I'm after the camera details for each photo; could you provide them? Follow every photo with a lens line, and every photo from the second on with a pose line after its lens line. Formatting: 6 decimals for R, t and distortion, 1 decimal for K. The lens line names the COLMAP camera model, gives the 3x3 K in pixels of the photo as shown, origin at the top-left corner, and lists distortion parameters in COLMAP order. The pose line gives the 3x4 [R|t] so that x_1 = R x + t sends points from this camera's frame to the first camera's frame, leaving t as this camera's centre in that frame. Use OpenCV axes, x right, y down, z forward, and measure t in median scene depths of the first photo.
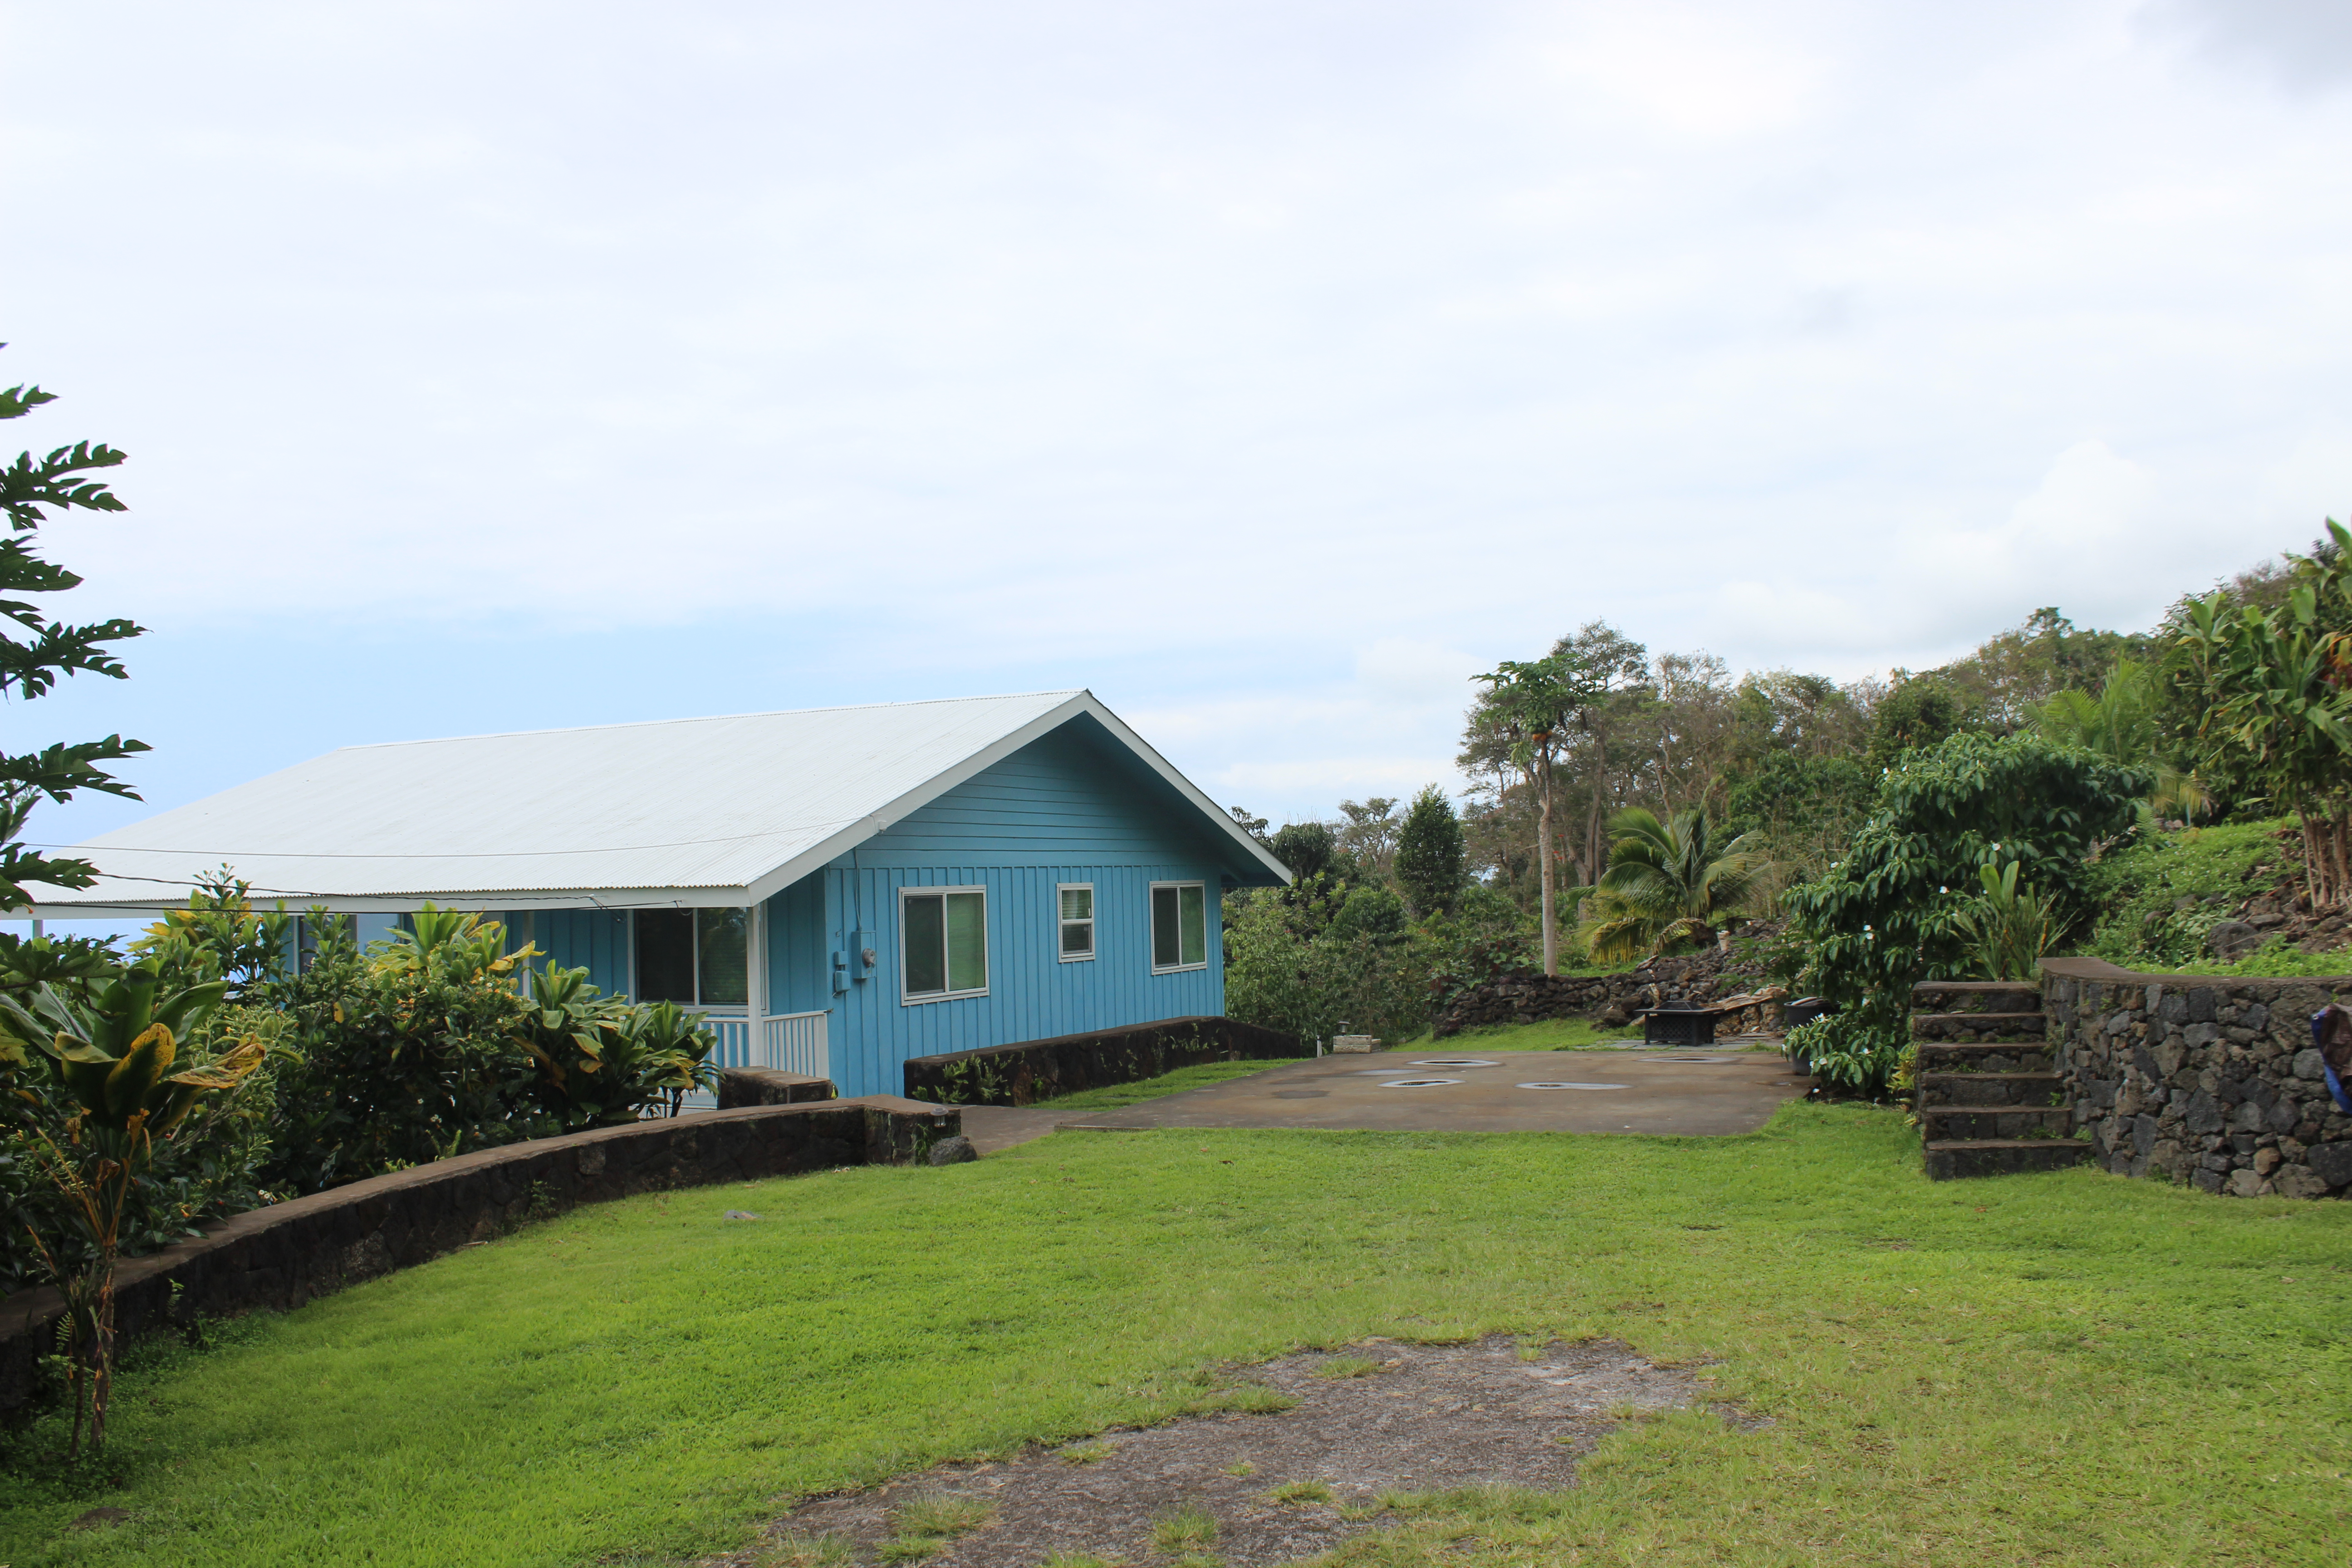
lens RADIAL K [[2015.0, 0, 1176.0], [0, 2015.0, 784.0], [0, 0, 1]] dist [-0.070110, 0.014024]
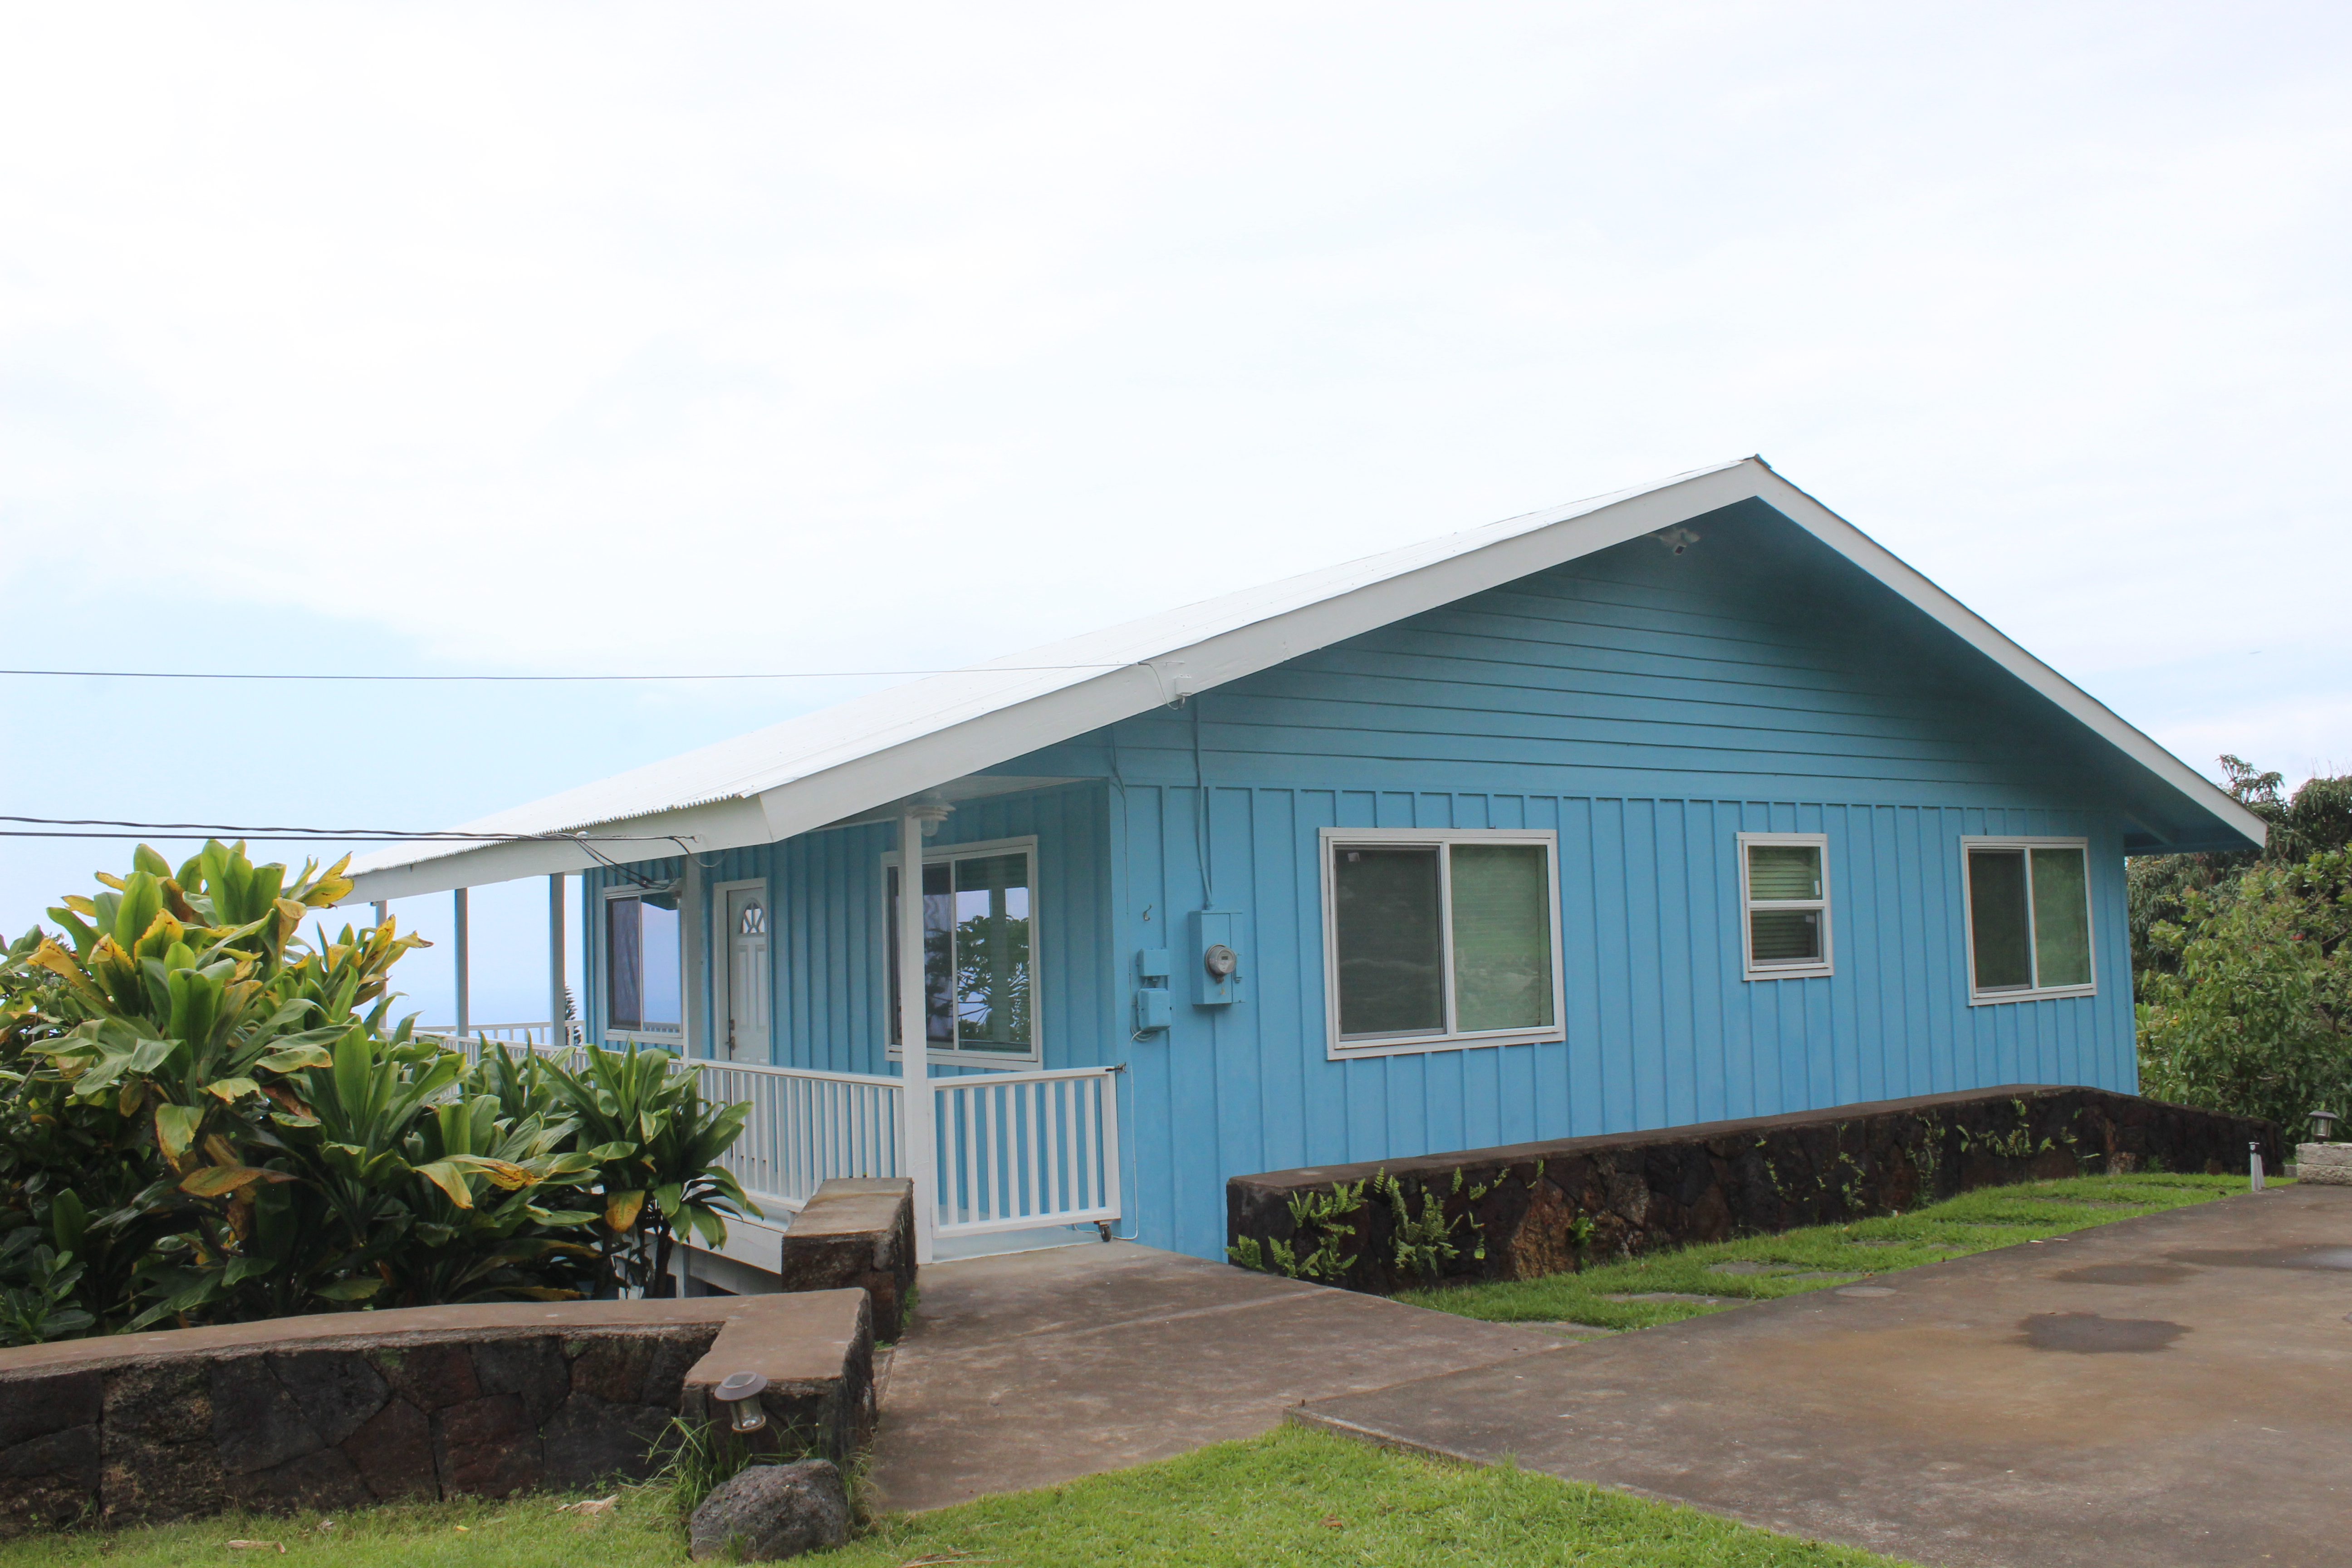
lens RADIAL K [[2015.0, 0, 1176.0], [0, 2015.0, 784.0], [0, 0, 1]] dist [-0.070110, 0.014024]
pose [[0.876809, -0.045344, -0.478695, 0.068236], [0.036004, 0.998940, -0.028677, 0.047669], [0.479488, 0.007910, 0.877513, 0.473035]]
